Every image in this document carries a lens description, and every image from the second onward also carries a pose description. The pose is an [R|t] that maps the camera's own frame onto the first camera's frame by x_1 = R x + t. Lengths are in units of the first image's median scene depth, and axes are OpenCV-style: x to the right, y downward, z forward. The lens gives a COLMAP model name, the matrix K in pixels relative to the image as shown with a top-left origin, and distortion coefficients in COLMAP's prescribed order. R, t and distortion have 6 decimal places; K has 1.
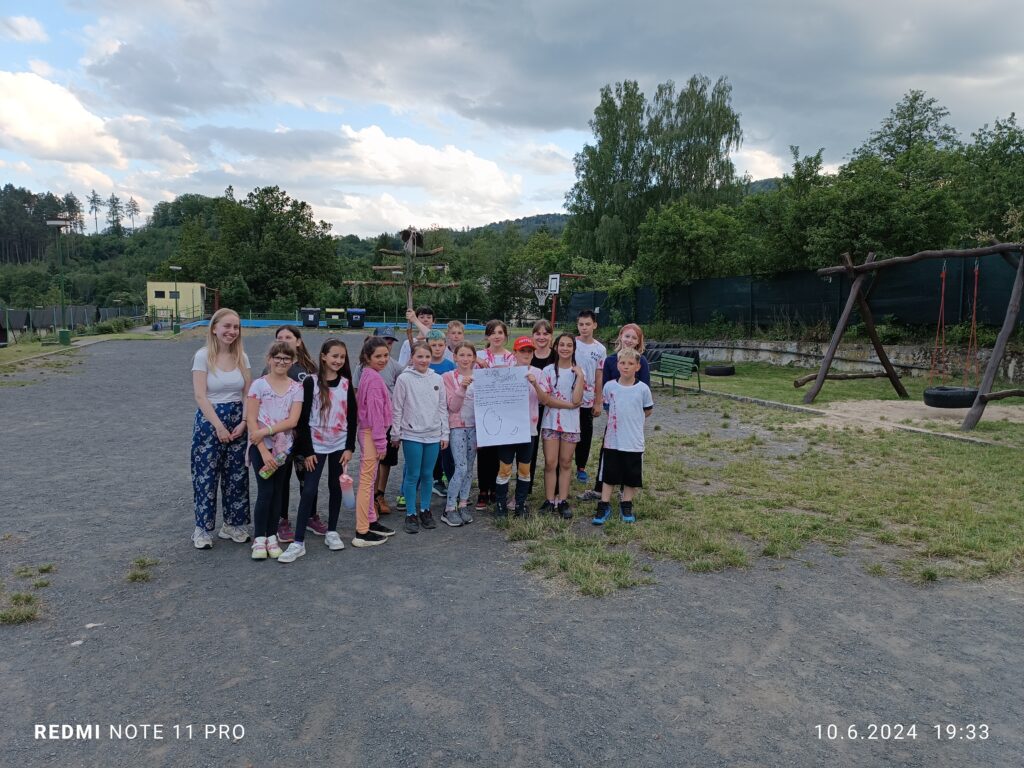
lens RADIAL K [[724.7, 0, 516.7], [0, 724.7, 380.8], [0, 0, 1]] dist [0.041260, -0.026847]
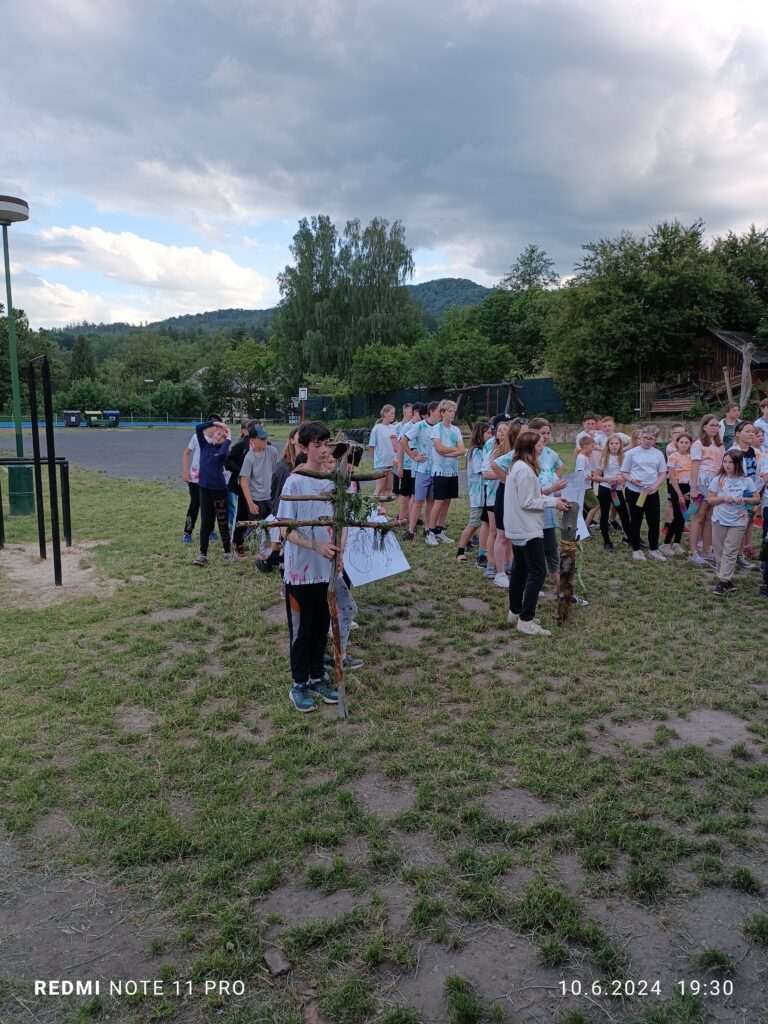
lens RADIAL K [[724.7, 0, 384.6], [0, 724.7, 502.8], [0, 0, 1]] dist [0.041260, -0.026847]
pose [[0.970154, -0.048487, 0.237593, -0.071957], [0.040360, 0.998426, 0.038951, 0.022523], [-0.239108, -0.028199, 0.970584, -0.263624]]
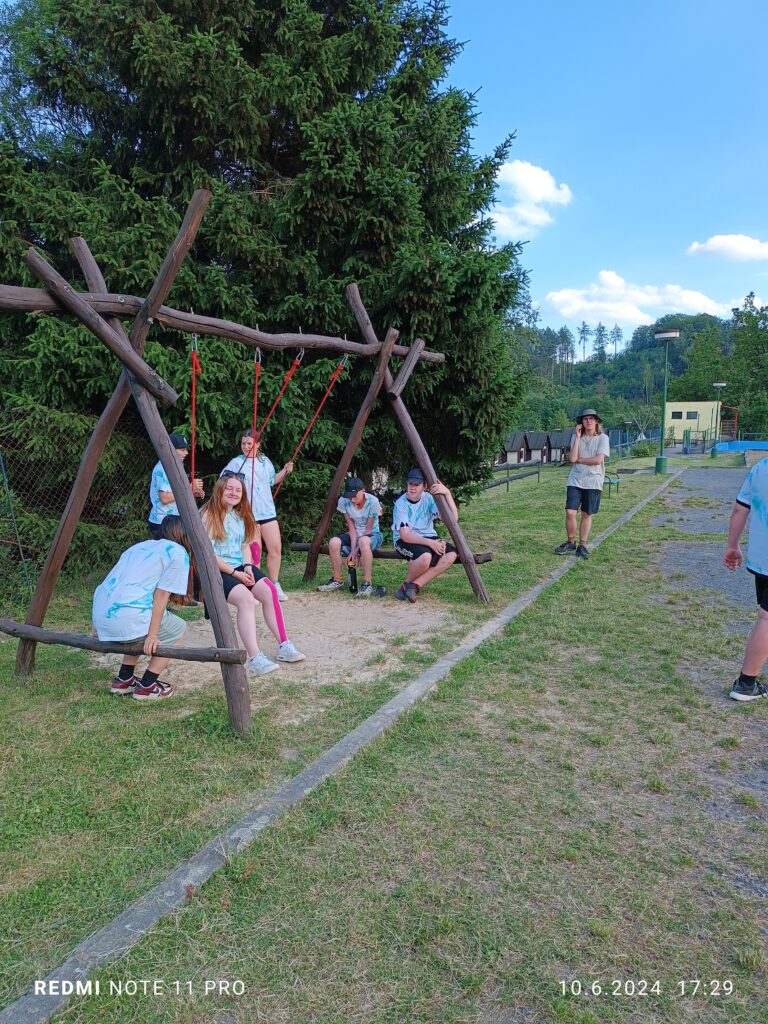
lens RADIAL K [[724.7, 0, 386.2], [0, 724.7, 511.4], [0, 0, 1]] dist [0.041260, -0.026847]
pose [[0.723298, 0.076429, -0.686293, -0.113457], [-0.066951, 0.996935, 0.040463, -0.007851], [0.687283, 0.016682, 0.726199, 0.065094]]
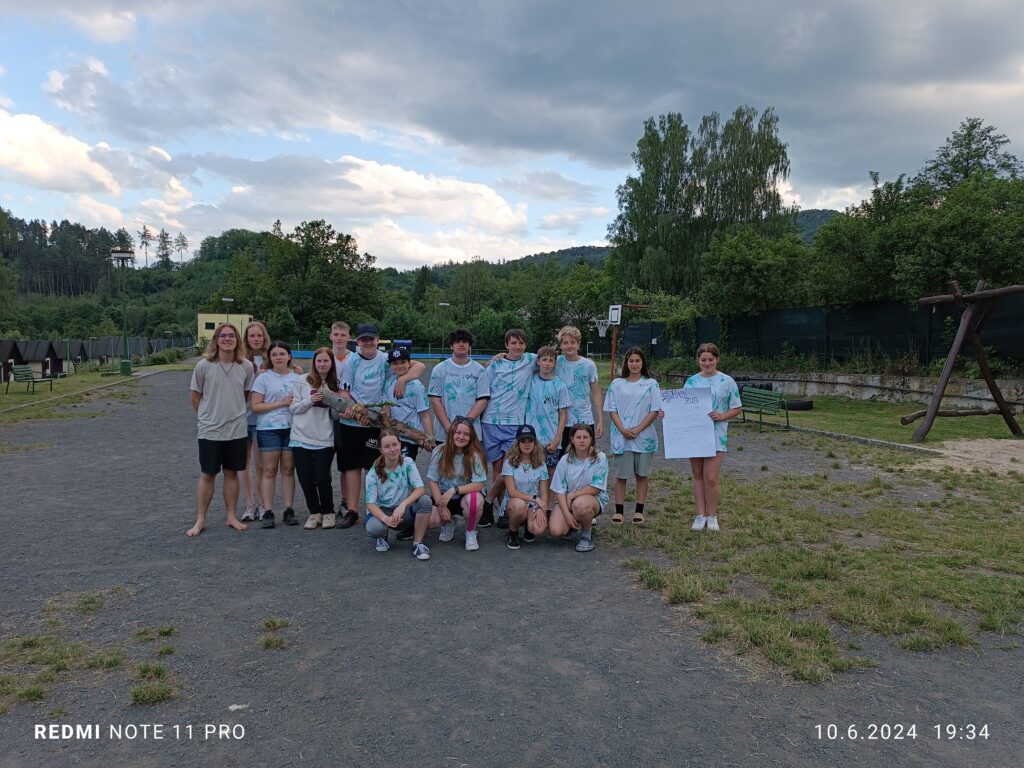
lens RADIAL K [[724.7, 0, 518.6], [0, 724.7, 383.5], [0, 0, 1]] dist [0.041260, -0.026847]
pose [[0.998990, 0.004388, -0.044723, -0.014617], [-0.006149, 0.999208, -0.039313, -0.000837], [0.044516, 0.039548, 0.998226, 0.010135]]
